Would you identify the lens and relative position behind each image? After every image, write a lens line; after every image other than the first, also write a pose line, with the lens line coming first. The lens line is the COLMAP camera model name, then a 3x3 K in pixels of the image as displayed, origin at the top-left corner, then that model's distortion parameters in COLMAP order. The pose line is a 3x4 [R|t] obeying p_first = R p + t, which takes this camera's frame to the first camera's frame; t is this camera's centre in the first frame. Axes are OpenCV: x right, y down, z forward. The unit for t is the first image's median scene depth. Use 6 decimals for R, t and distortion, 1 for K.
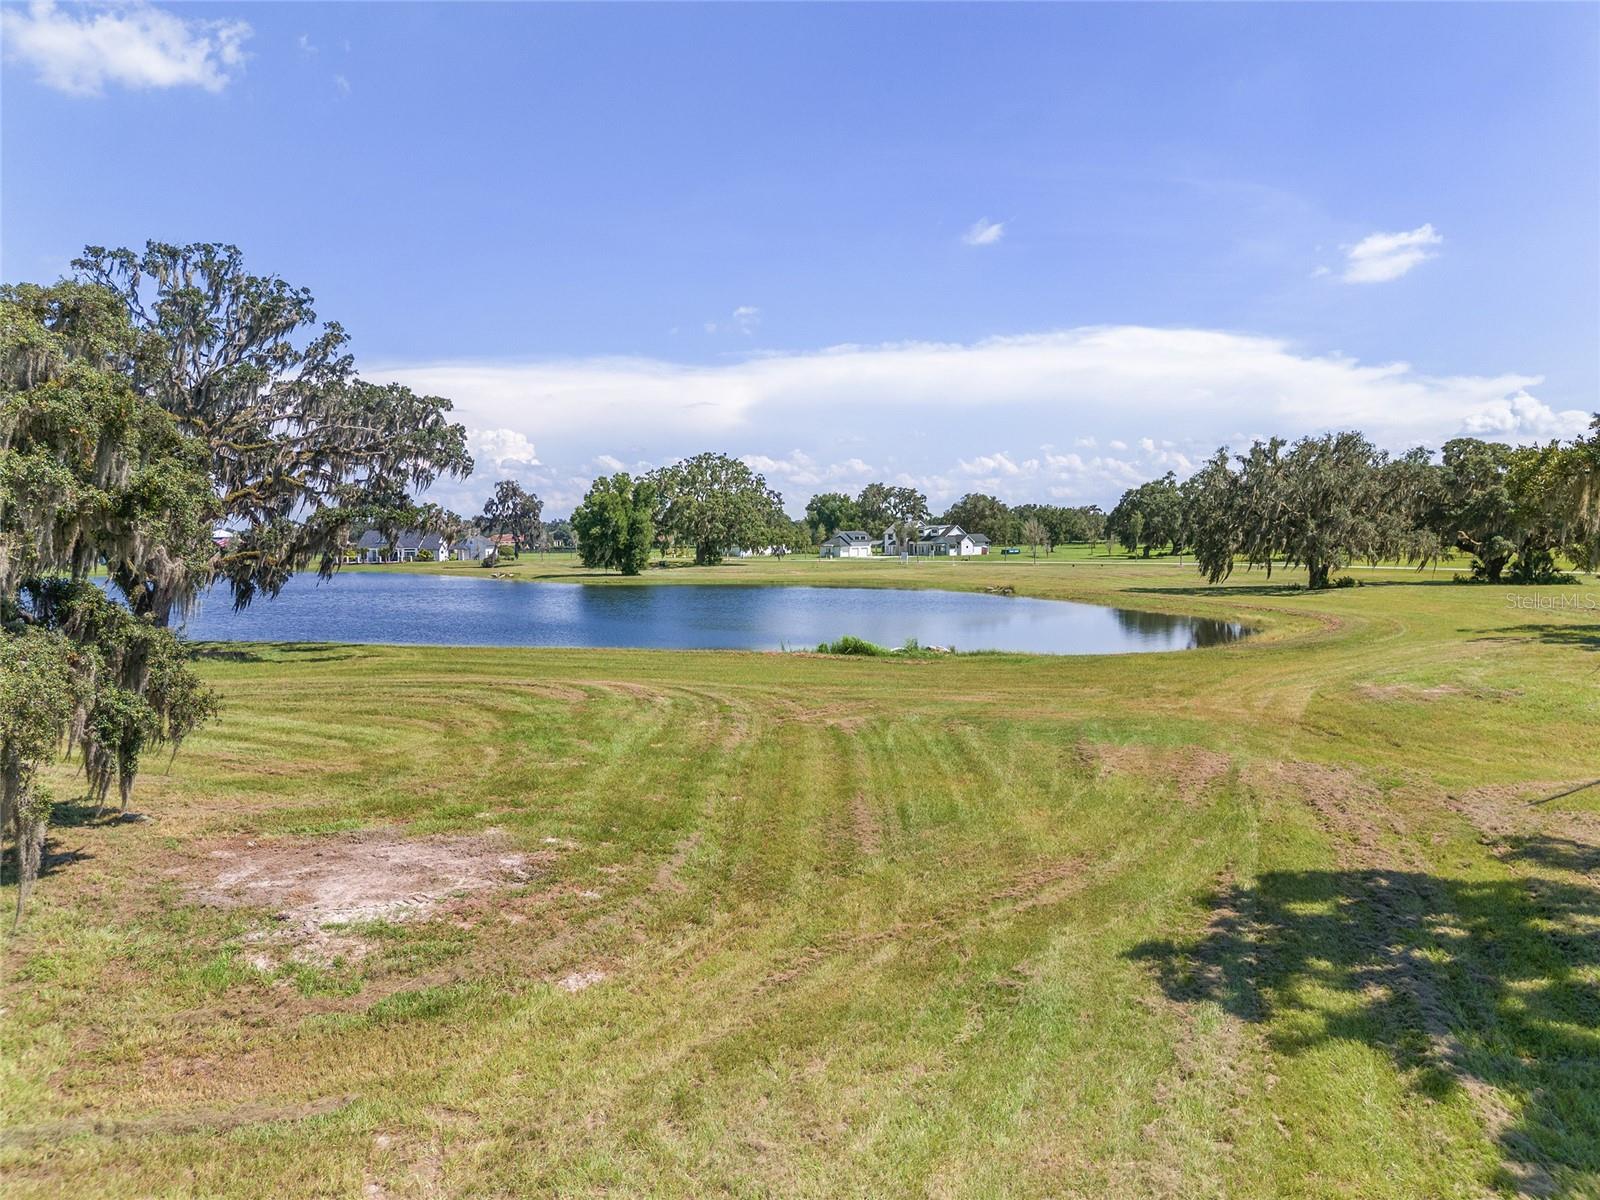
lens RADIAL K [[1180.2, 0, 800.0], [0, 1180.2, 600.0], [0, 0, 1]] dist [0.075543, -0.083895]
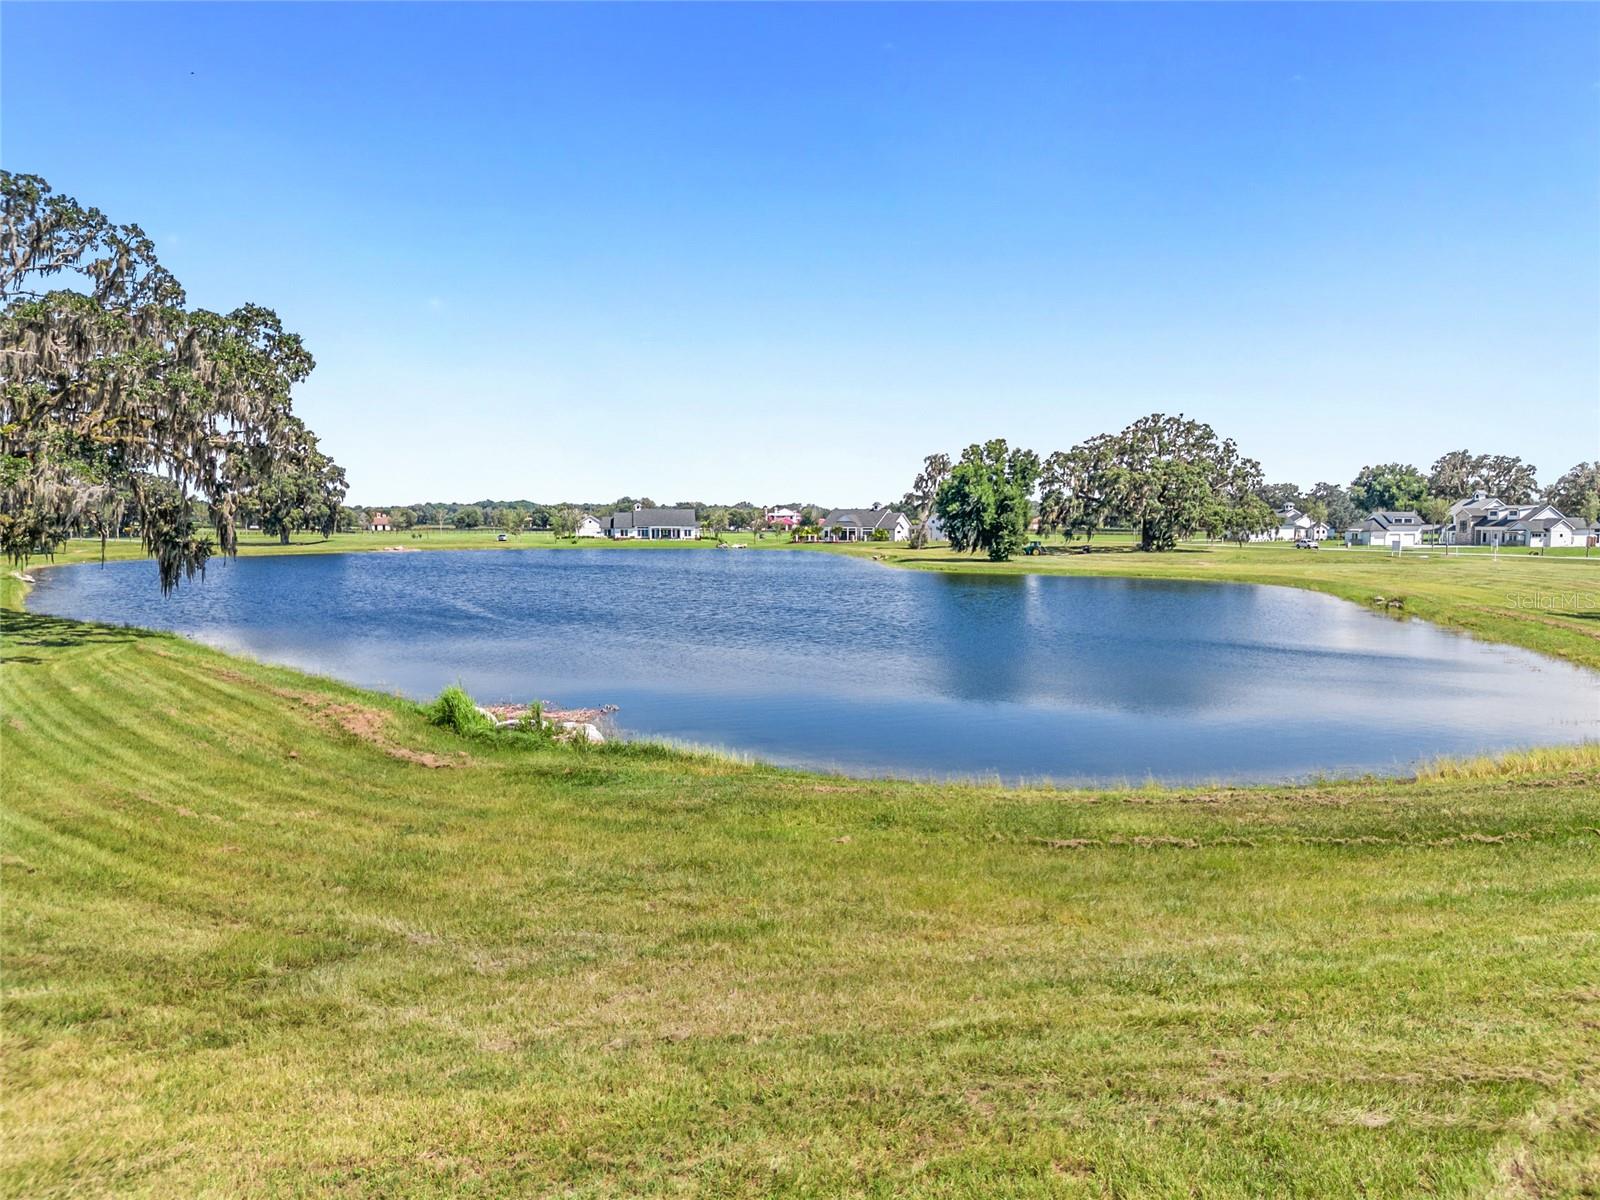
lens RADIAL K [[1162.3, 0, 777.6], [0, 1162.3, 601.1], [0, 0, 1]] dist [0.142805, -0.189705]
pose [[0.866847, 0.048161, -0.496243, 0.107615], [-0.039400, 0.998828, 0.028112, -0.007733], [0.497015, -0.004817, 0.867729, 0.156846]]
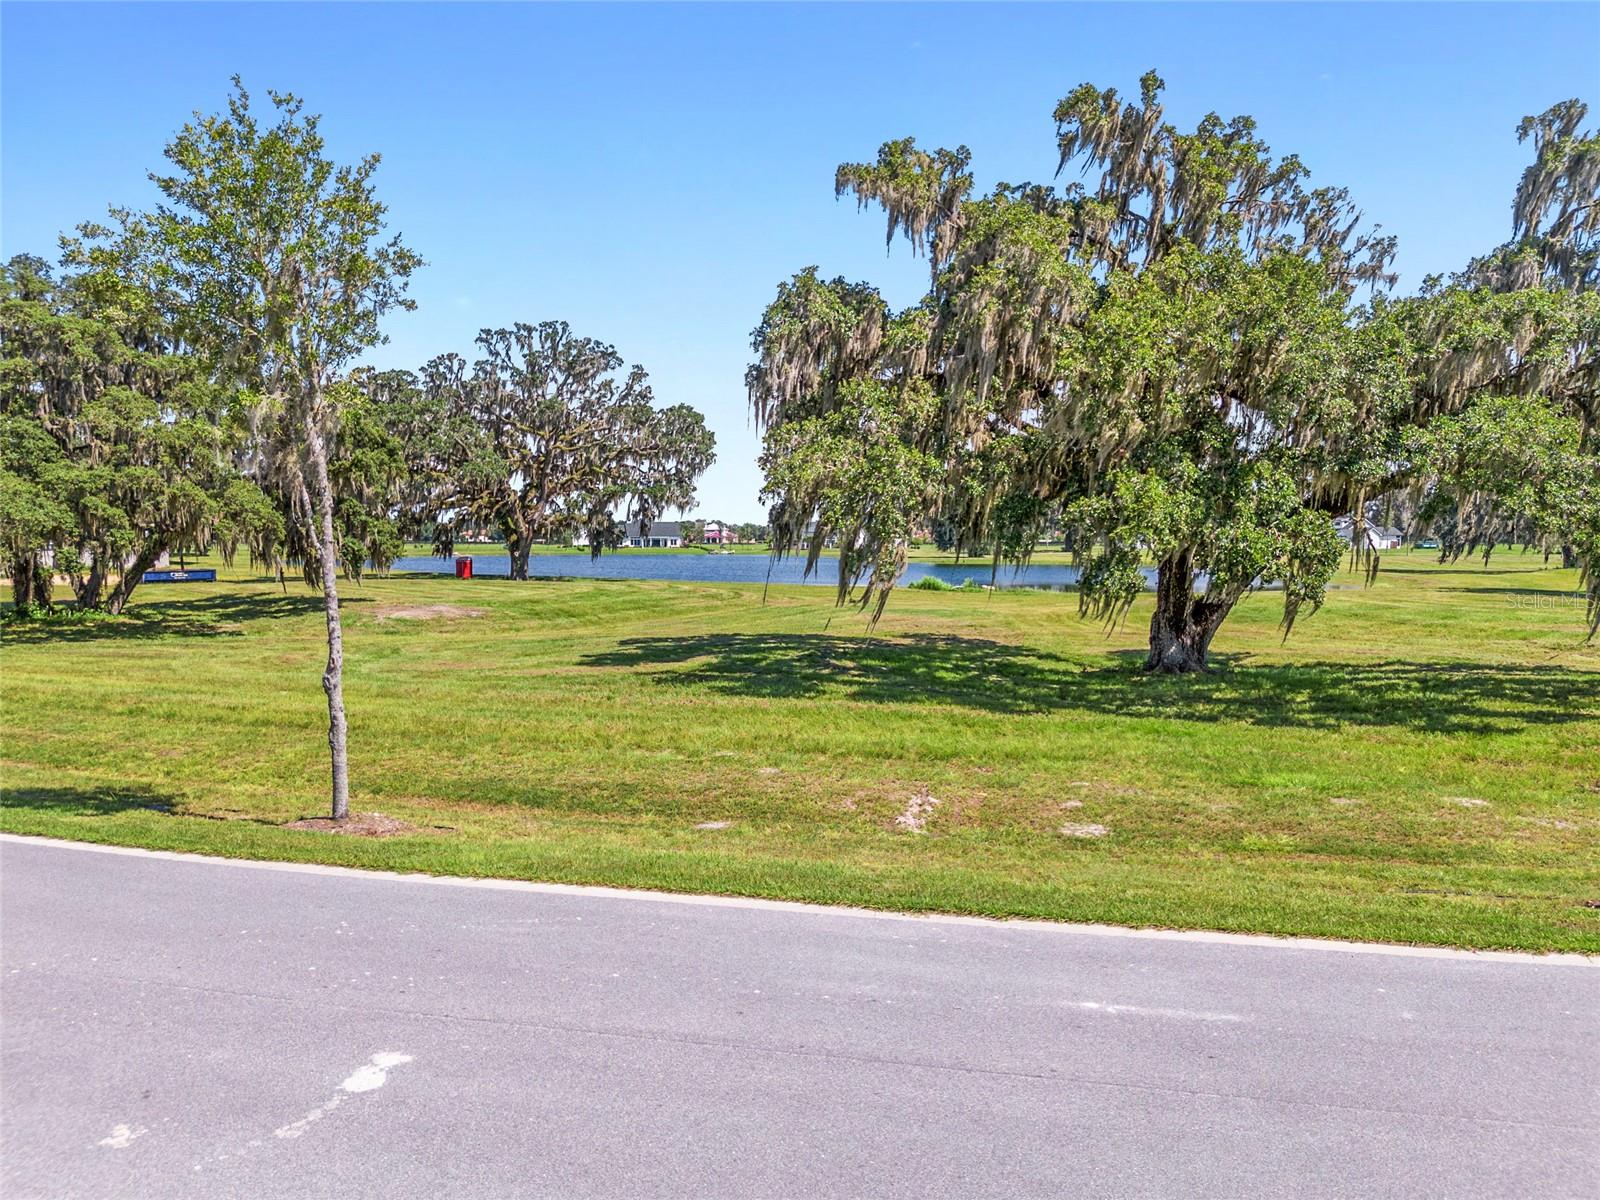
lens RADIAL K [[1162.3, 0, 777.6], [0, 1162.3, 601.1], [0, 0, 1]] dist [0.142805, -0.189705]
pose [[0.912865, 0.034960, -0.406763, 0.111441], [-0.034040, 0.999375, 0.009502, 0.013059], [0.406841, 0.005172, 0.913484, -0.079488]]
